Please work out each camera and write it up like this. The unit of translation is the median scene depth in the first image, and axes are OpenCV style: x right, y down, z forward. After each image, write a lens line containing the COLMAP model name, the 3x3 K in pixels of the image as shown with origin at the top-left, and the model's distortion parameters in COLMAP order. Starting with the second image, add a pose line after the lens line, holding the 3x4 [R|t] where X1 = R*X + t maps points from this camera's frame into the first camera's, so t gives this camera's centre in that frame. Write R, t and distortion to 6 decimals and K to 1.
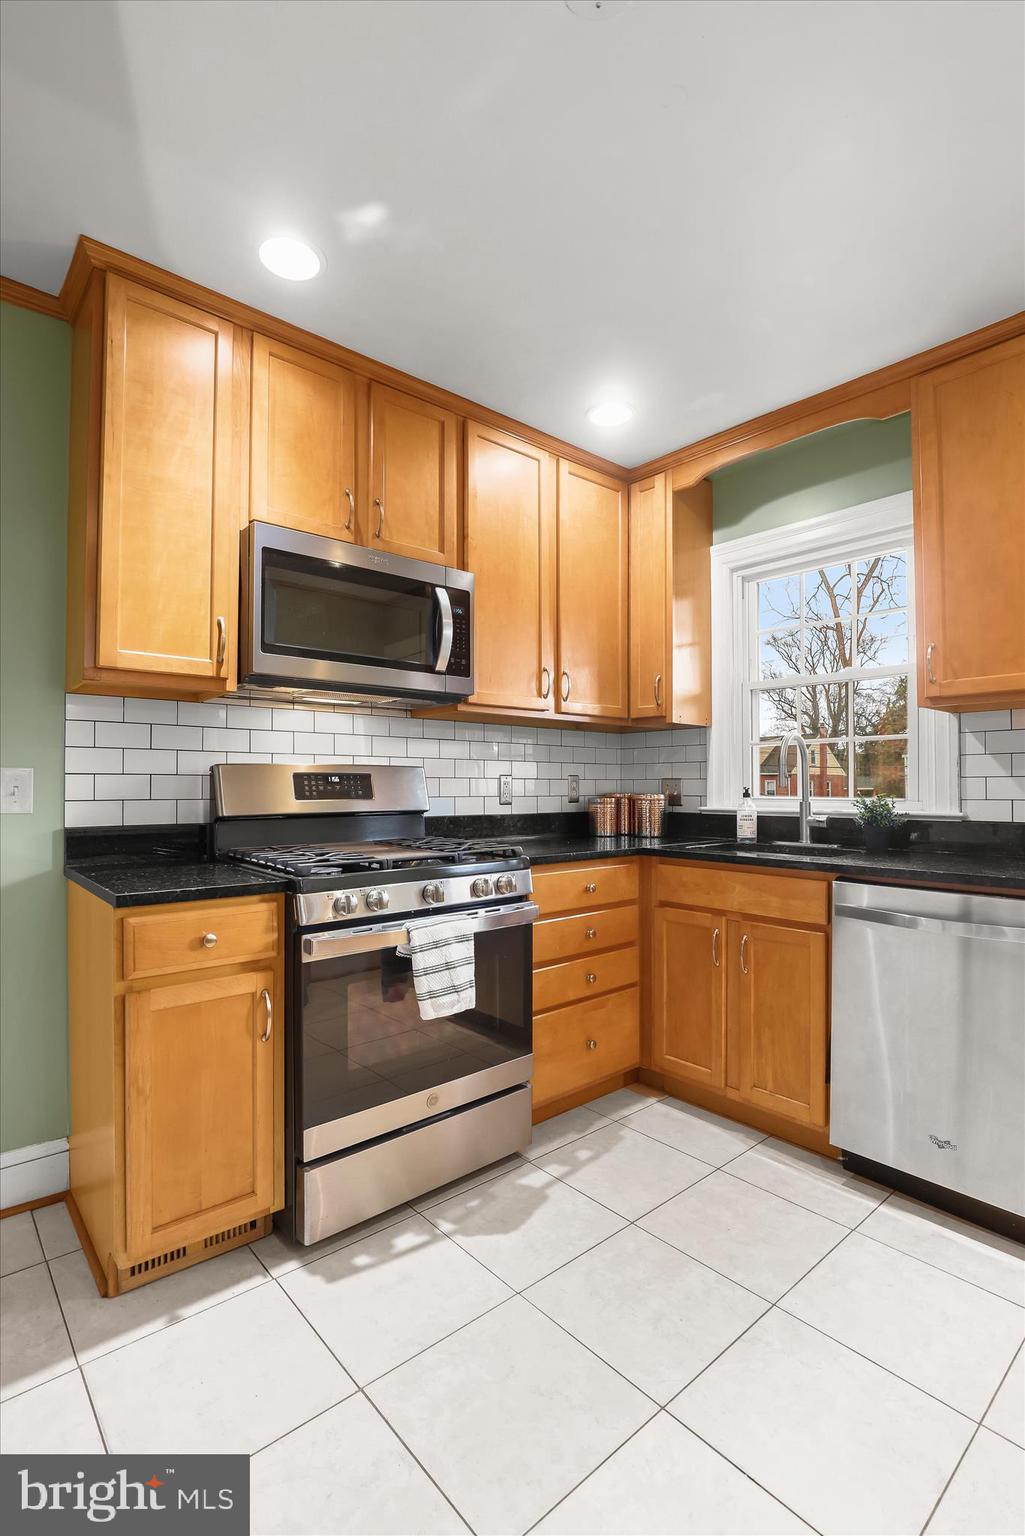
lens RADIAL K [[715.0, 0, 506.3], [0, 715.0, 774.9], [0, 0, 1]] dist [-0.031892, 0.000494]
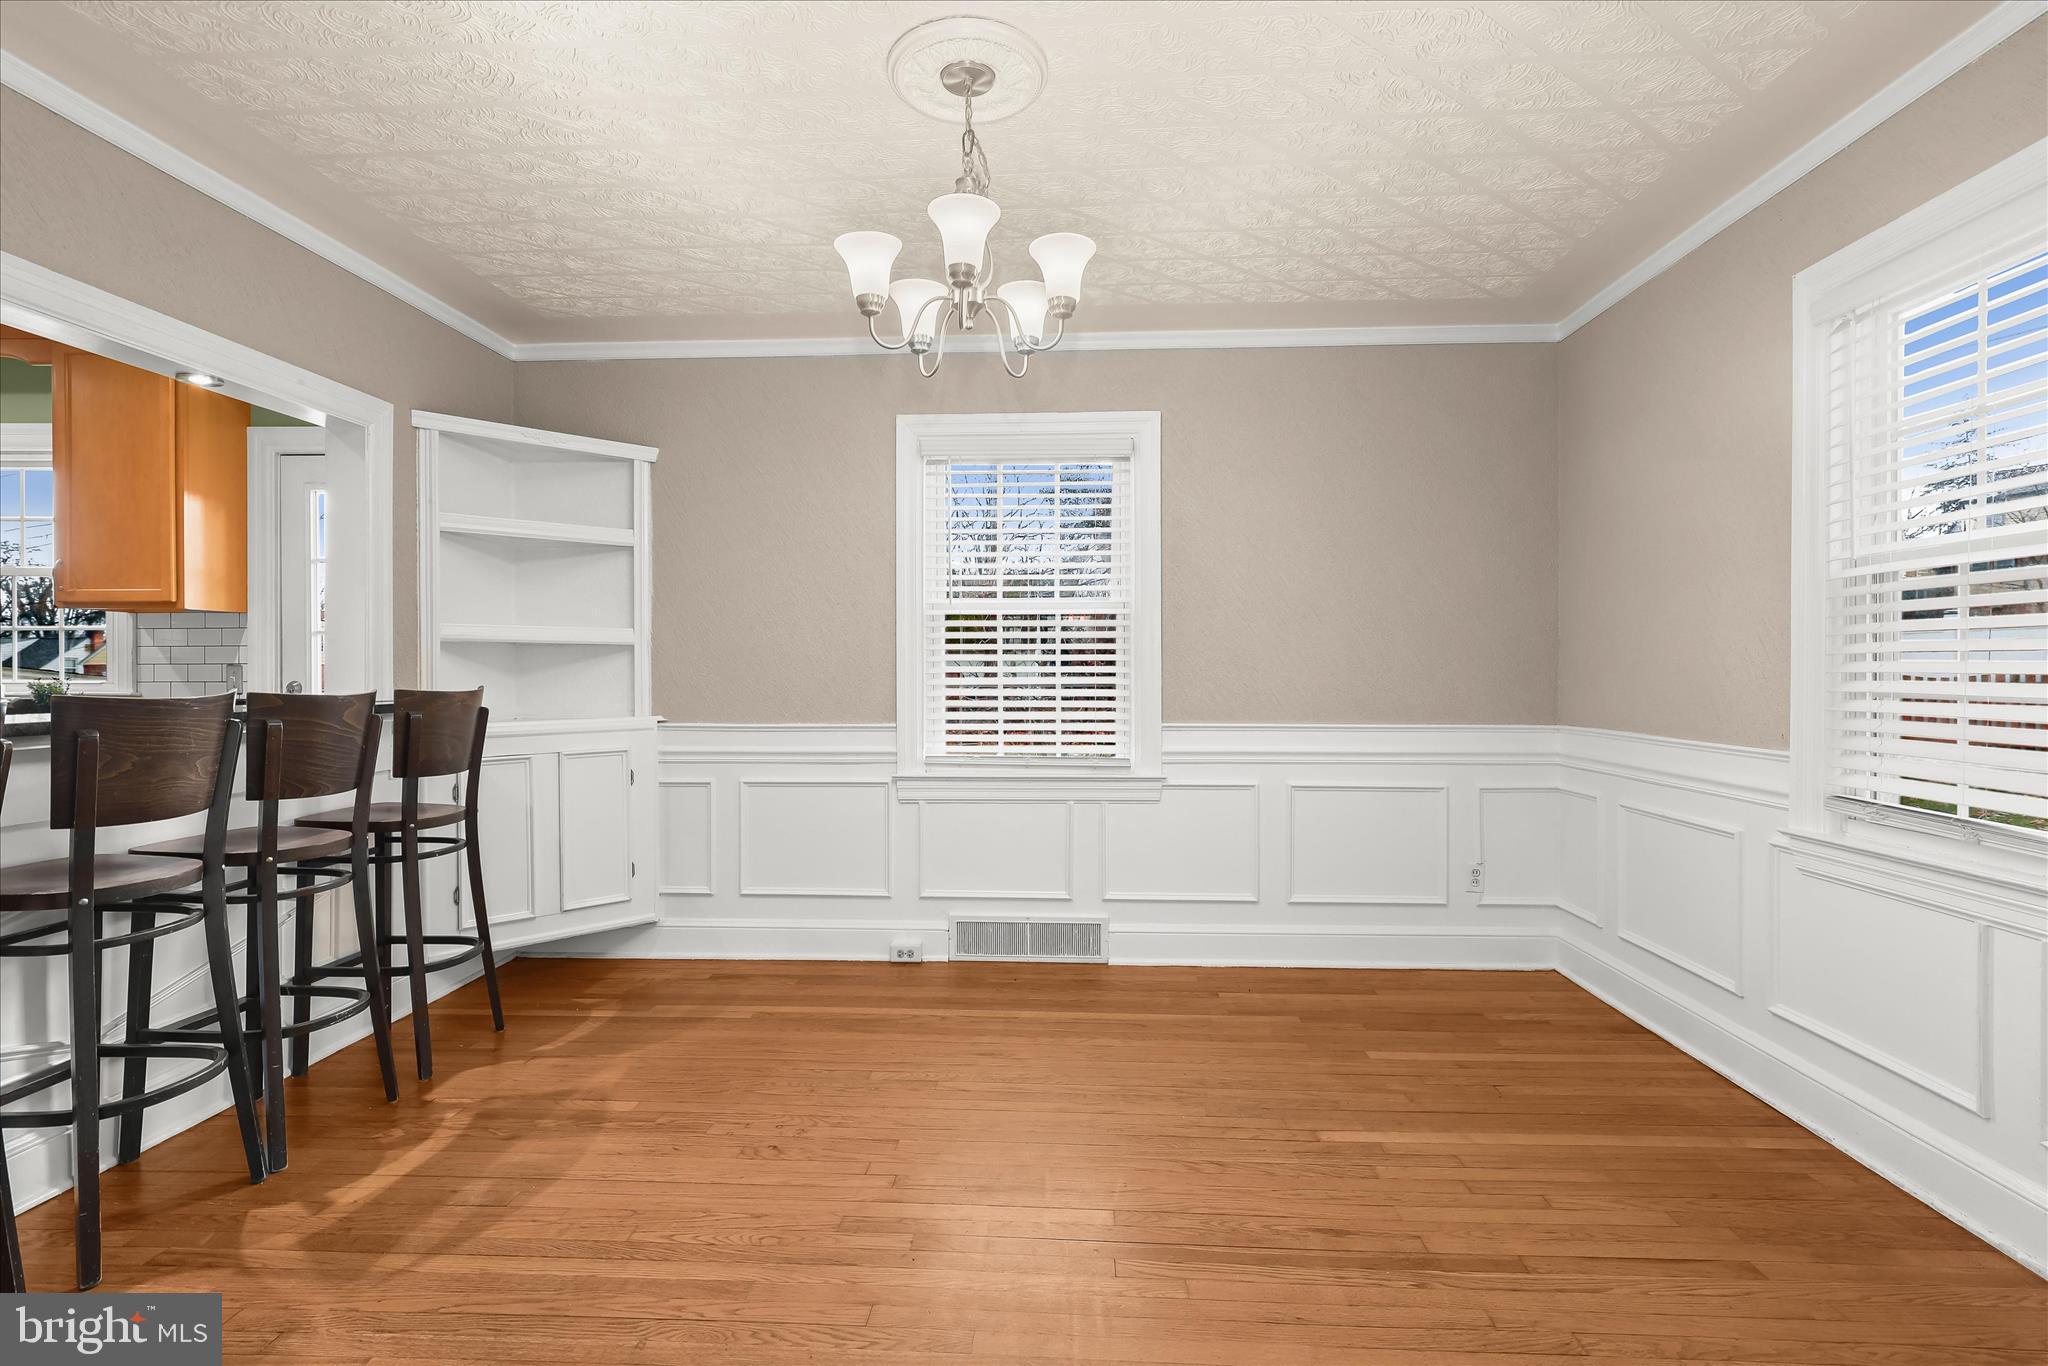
lens RADIAL K [[968.9, 0, 1032.8], [0, 968.9, 668.1], [0, 0, 1]] dist [-0.000416, 0.004596]
pose [[0.687795, 0.000306, 0.725905, 0.501843], [-0.012330, 0.999861, 0.011261, -0.029529], [-0.725800, -0.016696, 0.687703, -1.384649]]
